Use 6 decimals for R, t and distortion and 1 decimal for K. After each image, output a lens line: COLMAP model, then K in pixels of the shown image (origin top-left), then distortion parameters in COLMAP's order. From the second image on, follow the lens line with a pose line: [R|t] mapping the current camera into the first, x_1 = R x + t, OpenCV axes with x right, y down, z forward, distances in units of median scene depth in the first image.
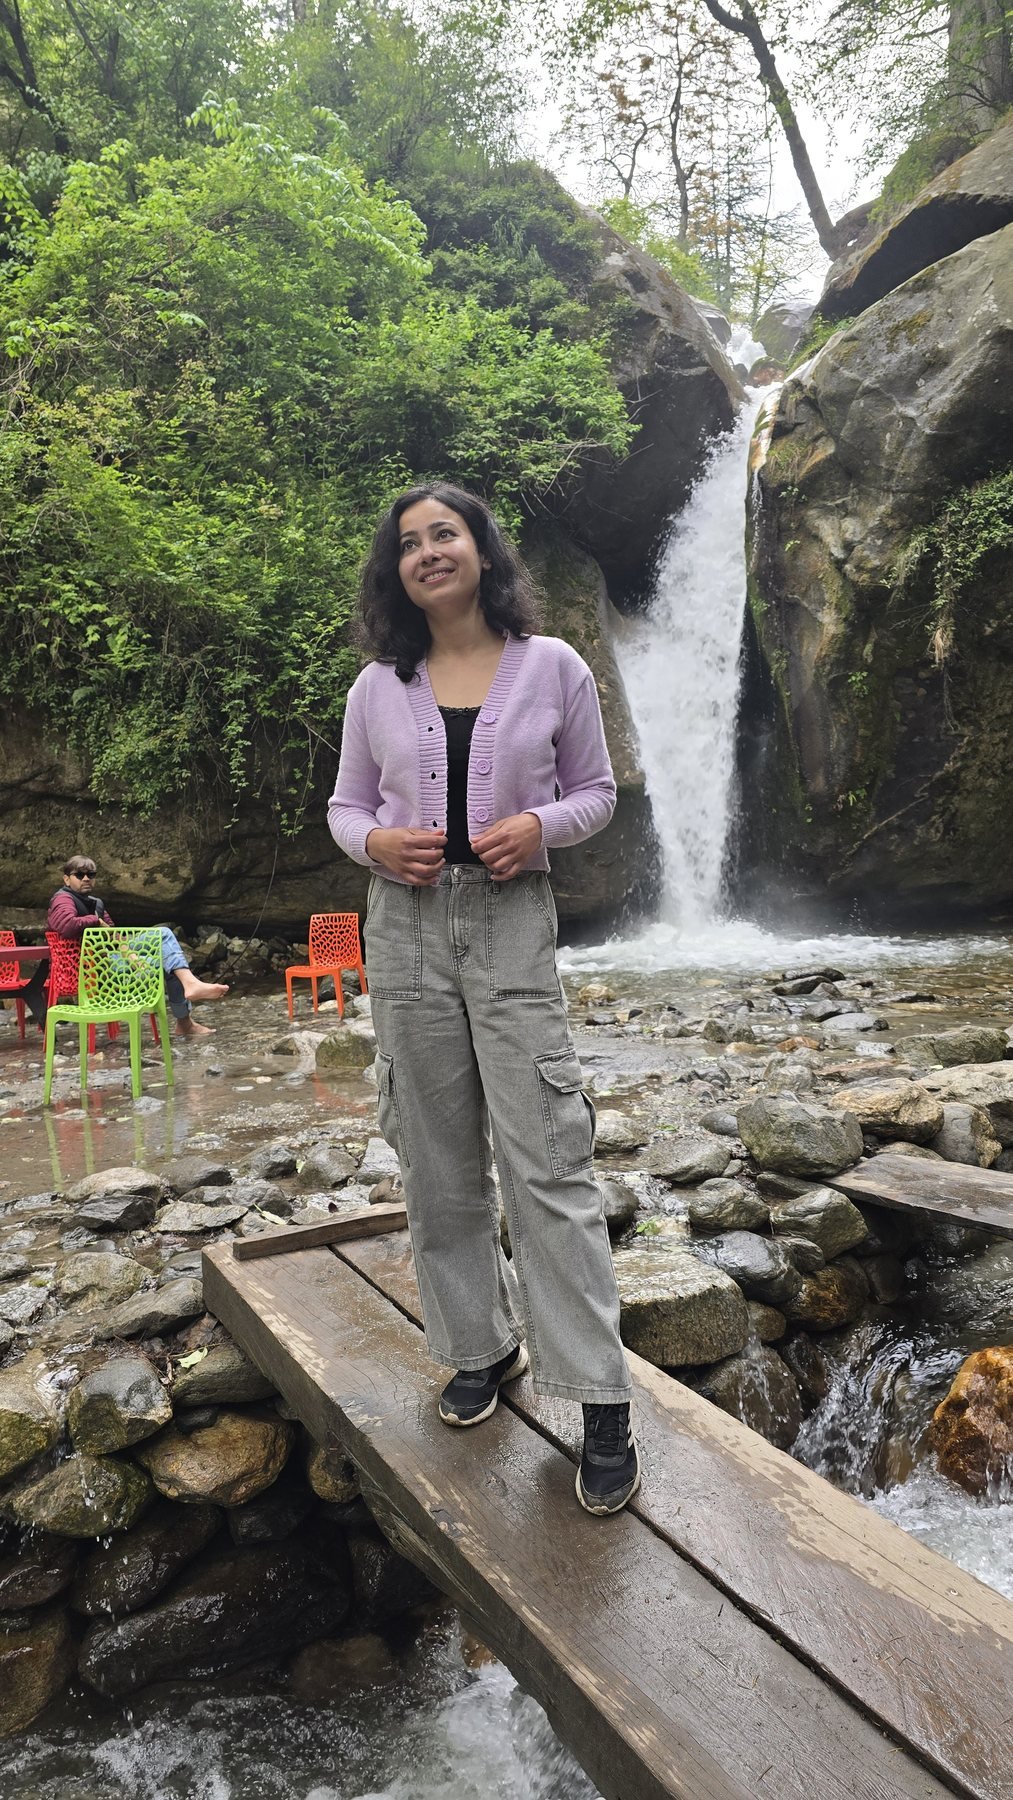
lens RADIAL K [[1228.9, 0, 506.3], [0, 1228.9, 909.7], [0, 0, 1]] dist [0.035001, -0.021735]
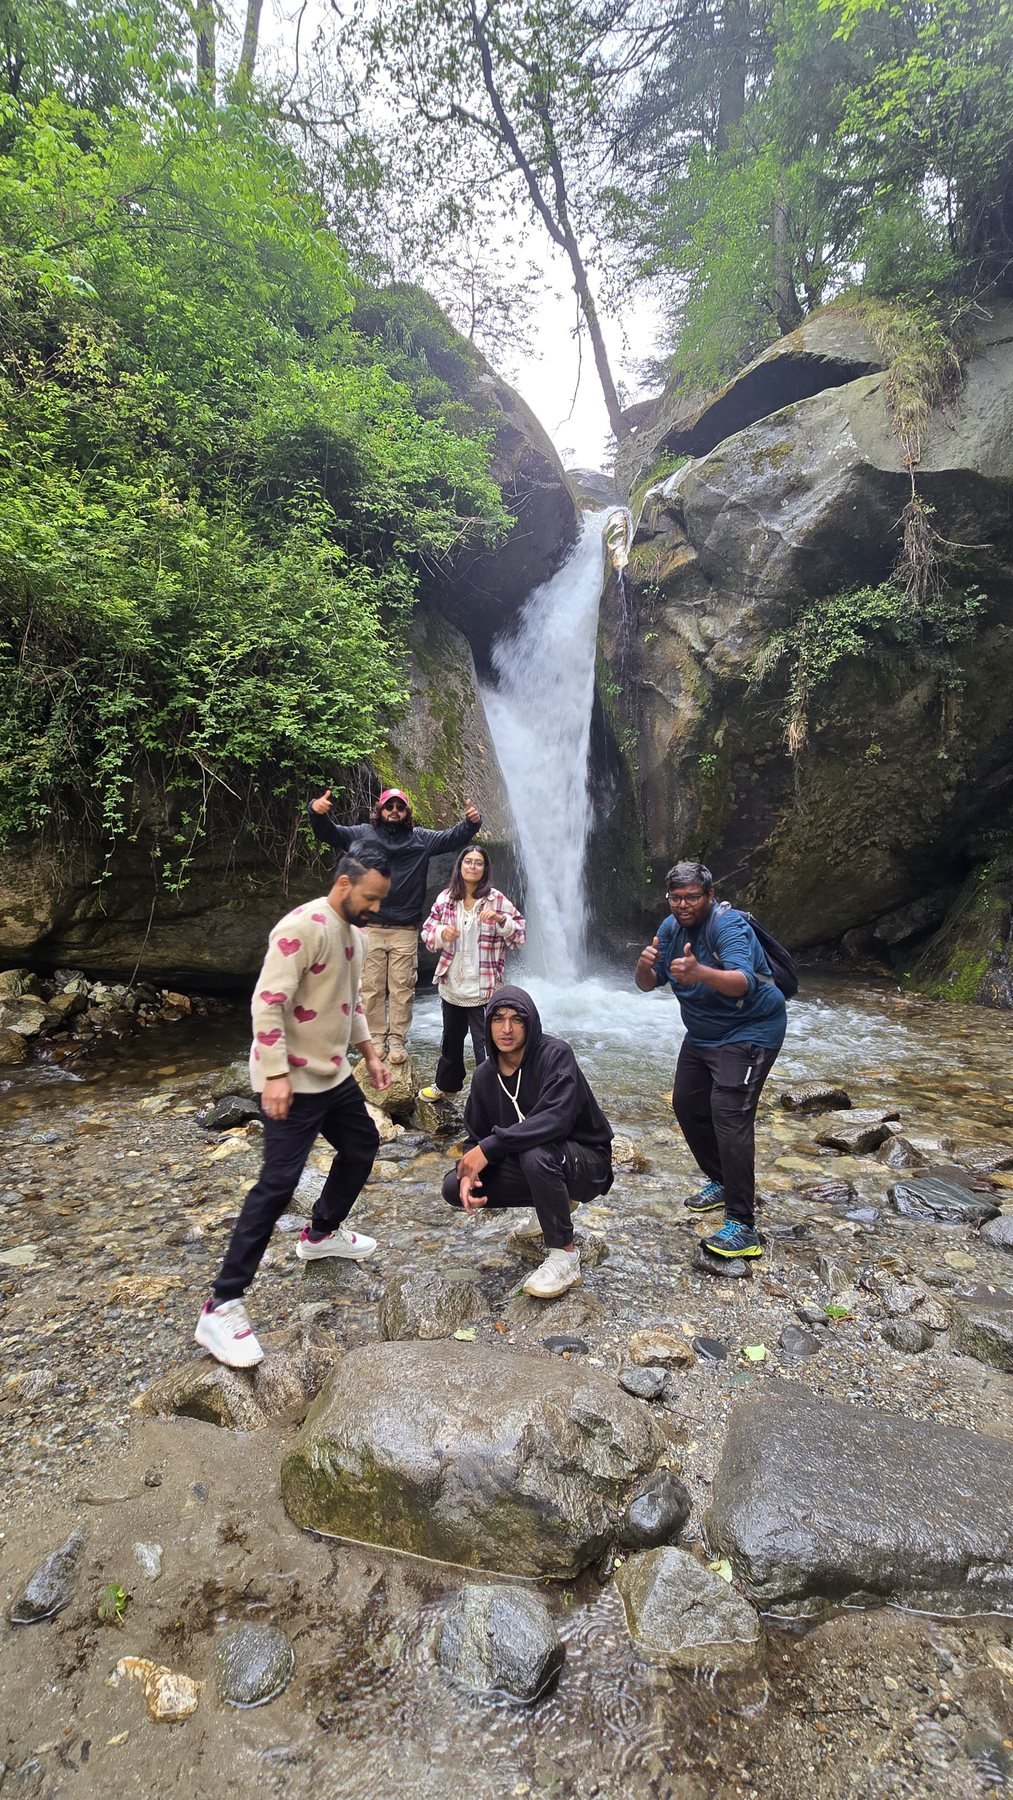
lens RADIAL K [[865.7, 0, 506.1], [0, 865.7, 897.4], [0, 0, 1]] dist [-0.004231, 0.001920]
pose [[0.973673, 0.044421, 0.223581, -0.069924], [-0.041415, 0.998978, -0.018118, -0.044298], [-0.224157, 0.008381, 0.974517, 0.298364]]
